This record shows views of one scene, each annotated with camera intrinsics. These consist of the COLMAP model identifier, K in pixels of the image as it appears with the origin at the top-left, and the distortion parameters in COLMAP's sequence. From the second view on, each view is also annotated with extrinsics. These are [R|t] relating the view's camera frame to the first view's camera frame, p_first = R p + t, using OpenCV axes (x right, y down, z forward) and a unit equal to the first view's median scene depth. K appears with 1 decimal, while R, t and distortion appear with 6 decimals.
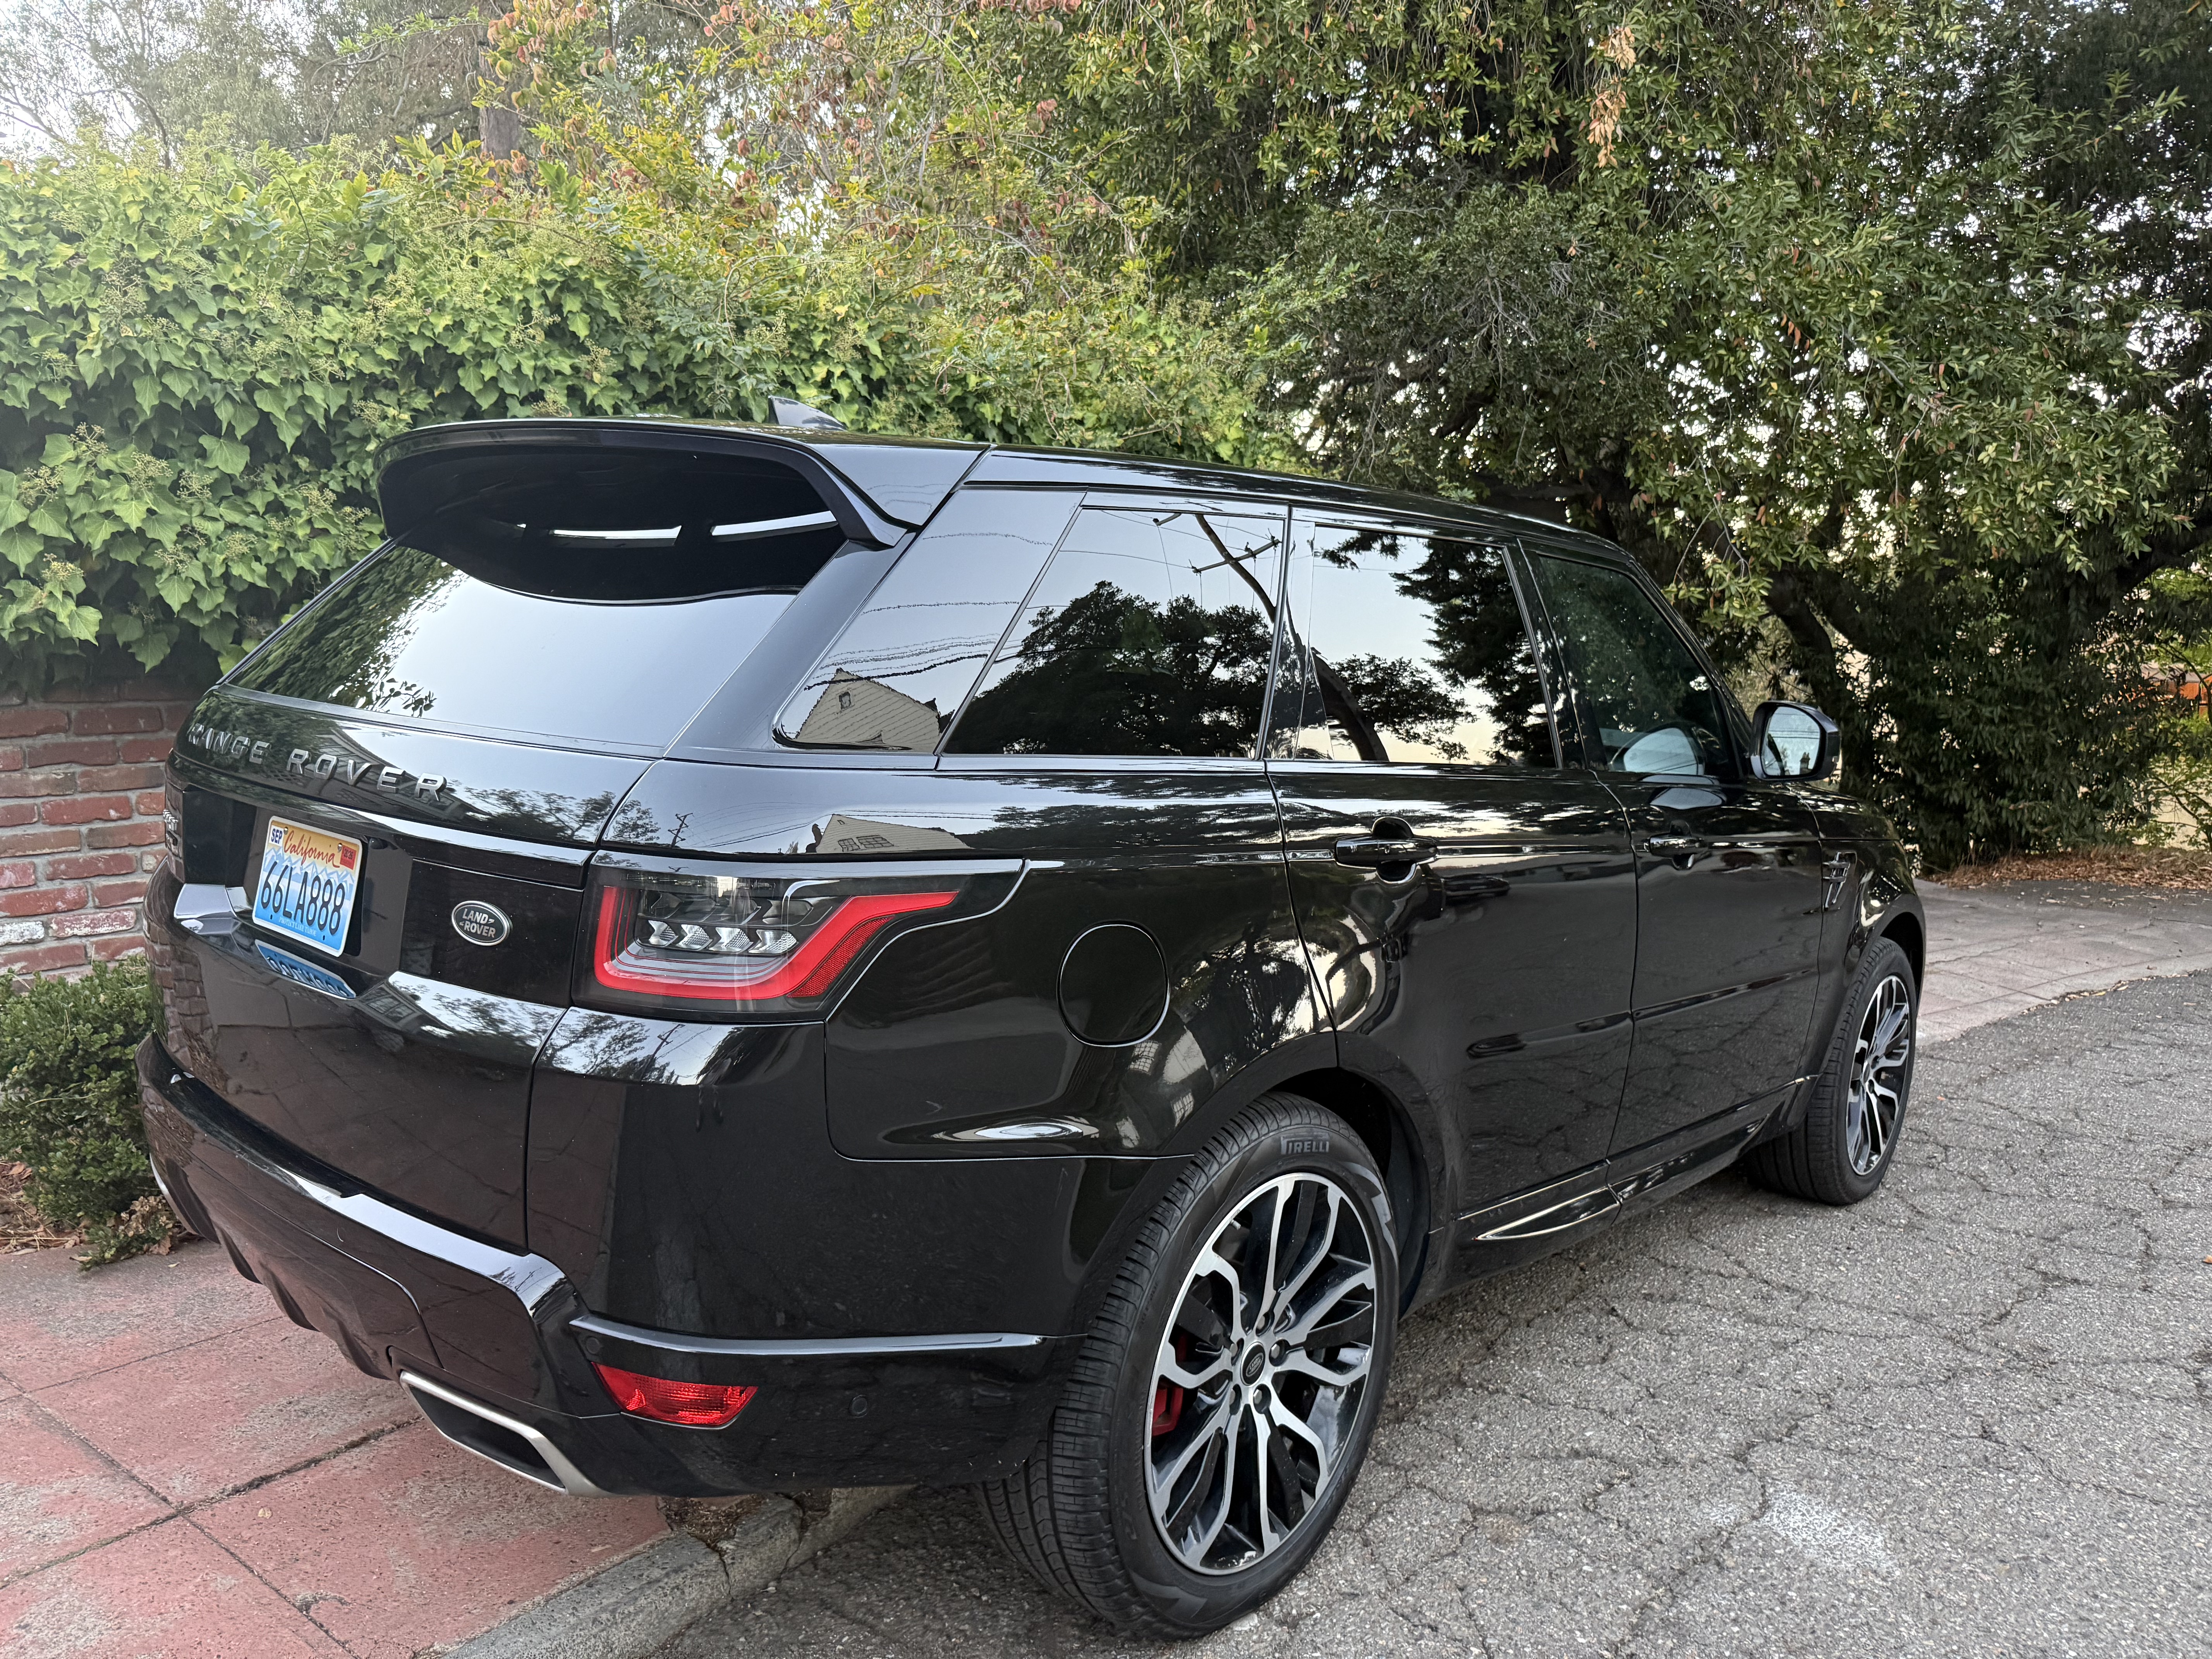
lens RADIAL K [[1608.1, 0, 1108.2], [0, 1608.1, 844.3], [0, 0, 1]] dist [-0.012028, -0.001788]
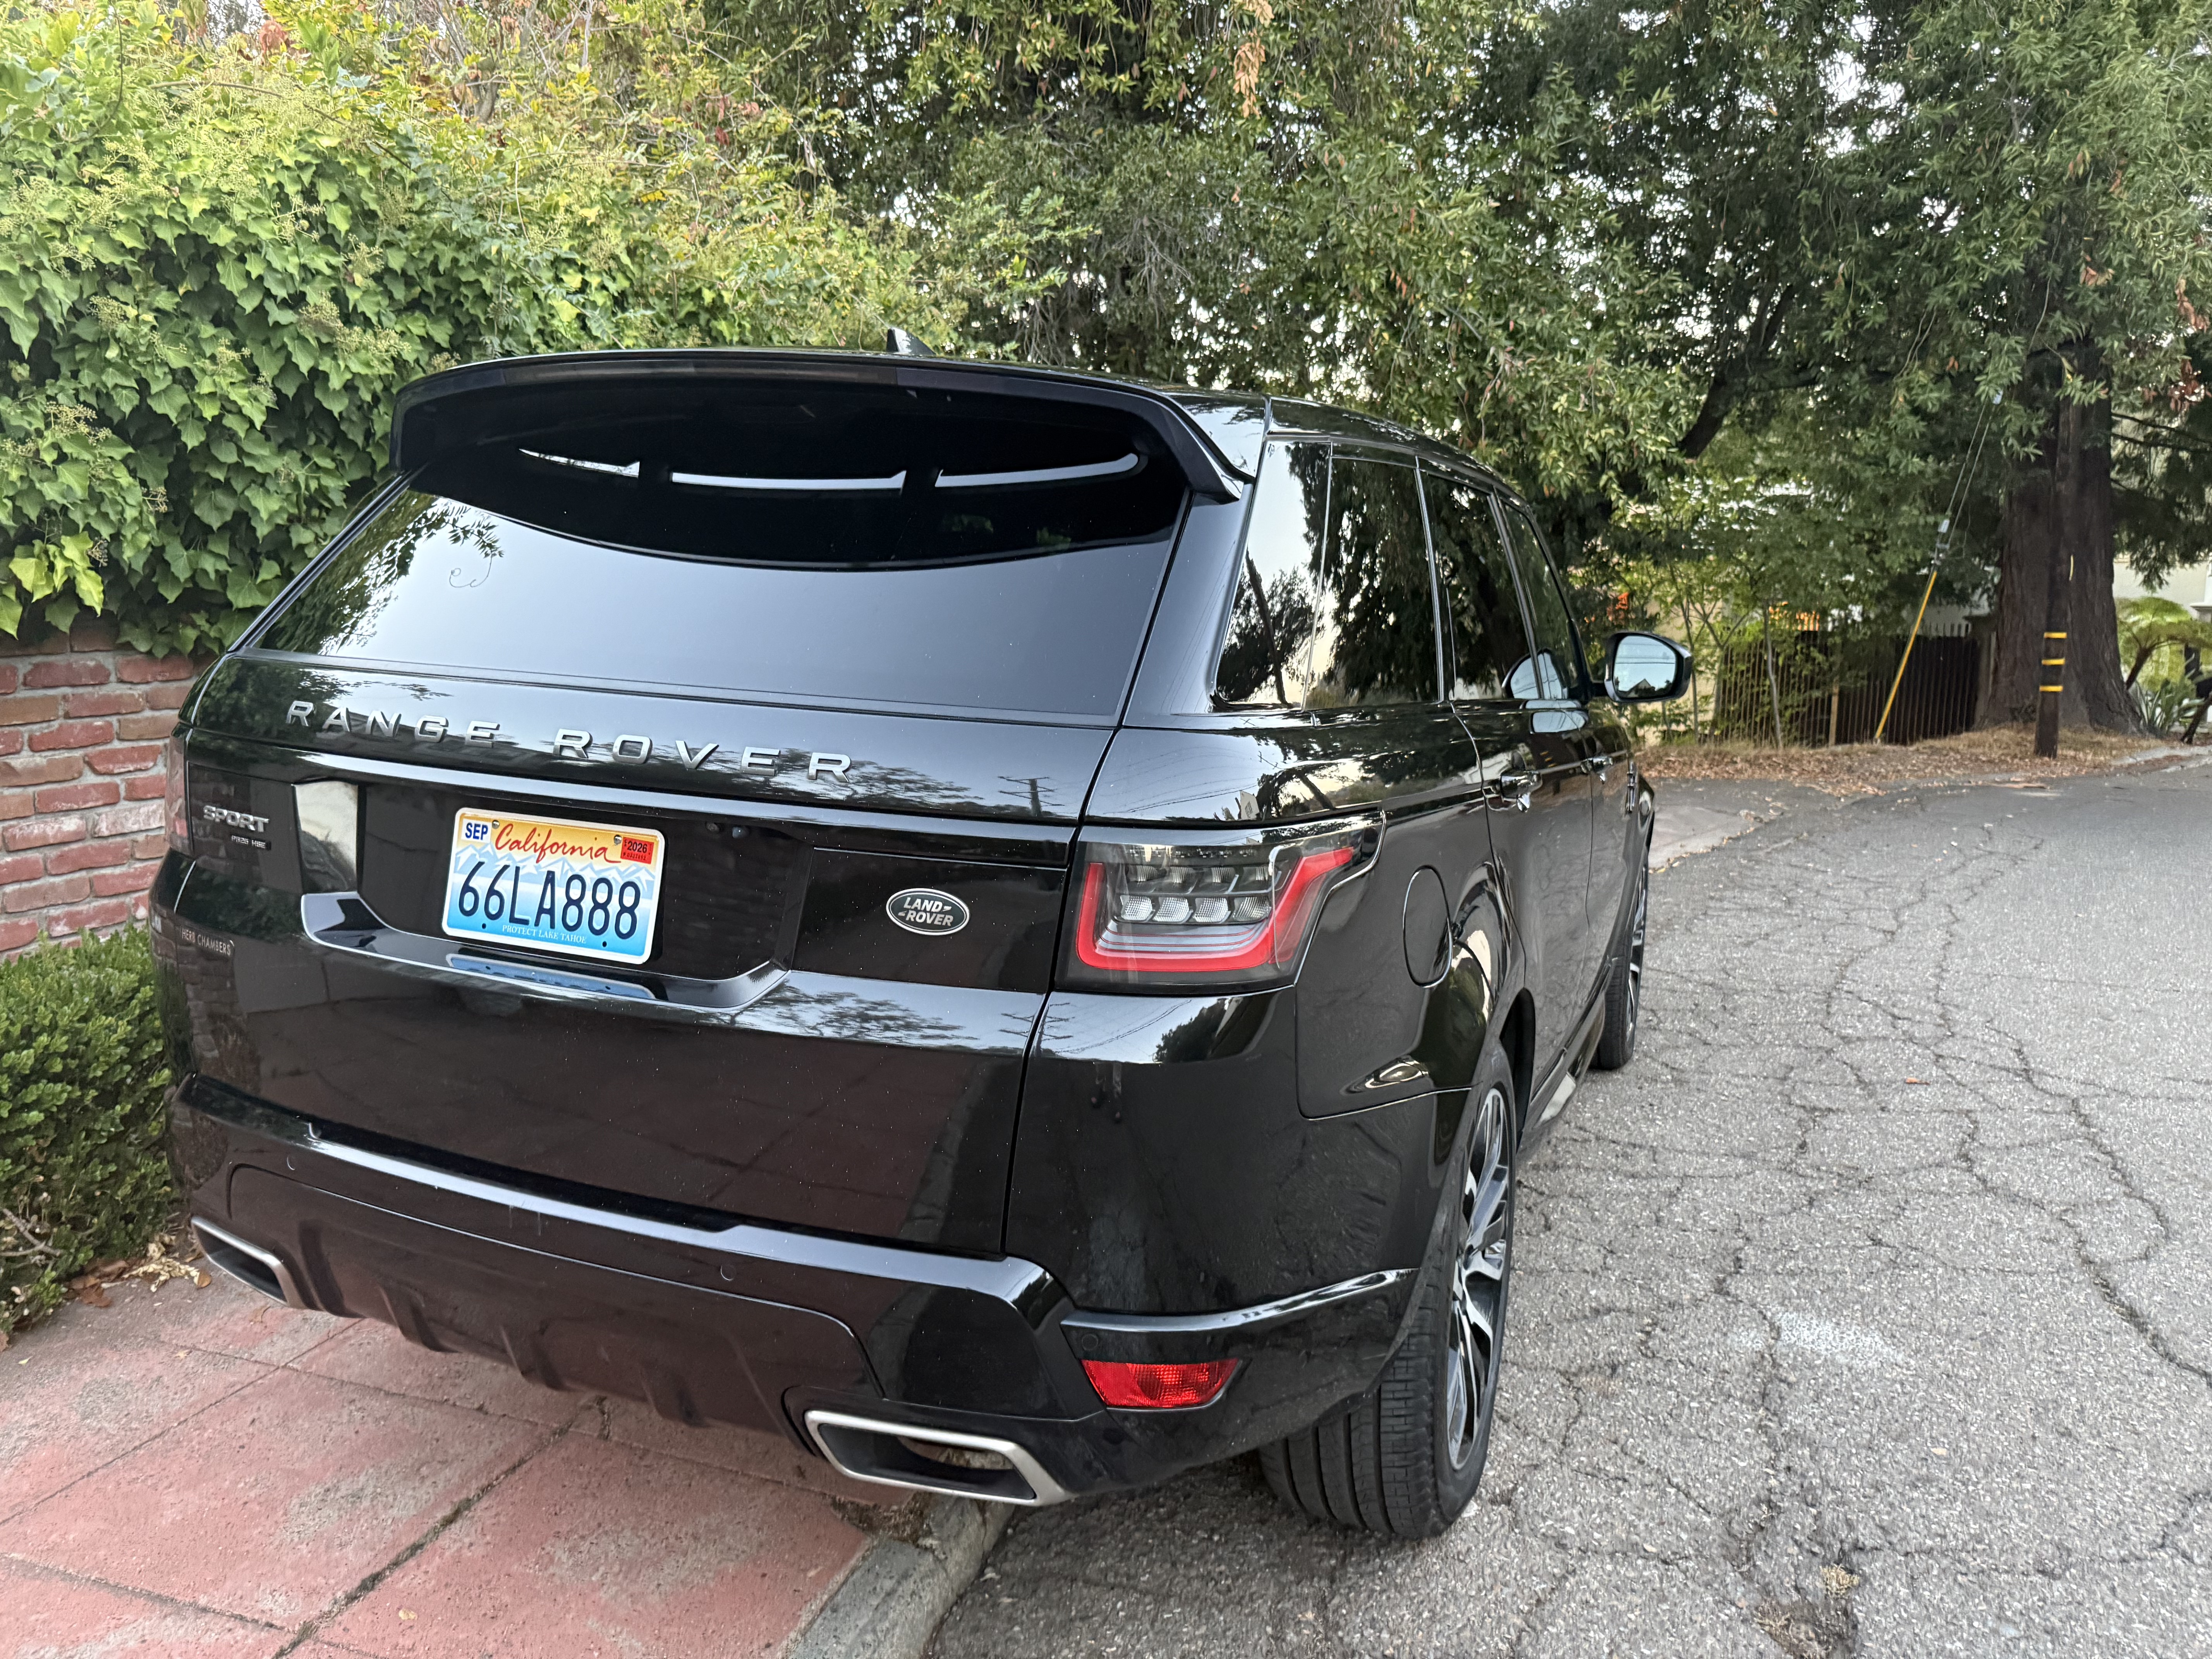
lens RADIAL K [[1608.1, 0, 1125.9], [0, 1608.1, 840.7], [0, 0, 1]] dist [-0.012028, -0.001788]
pose [[0.942420, -0.061599, 0.328708, -0.268293], [0.047614, 0.997592, 0.050433, -0.014983], [-0.331023, -0.031878, 0.943084, 0.045203]]
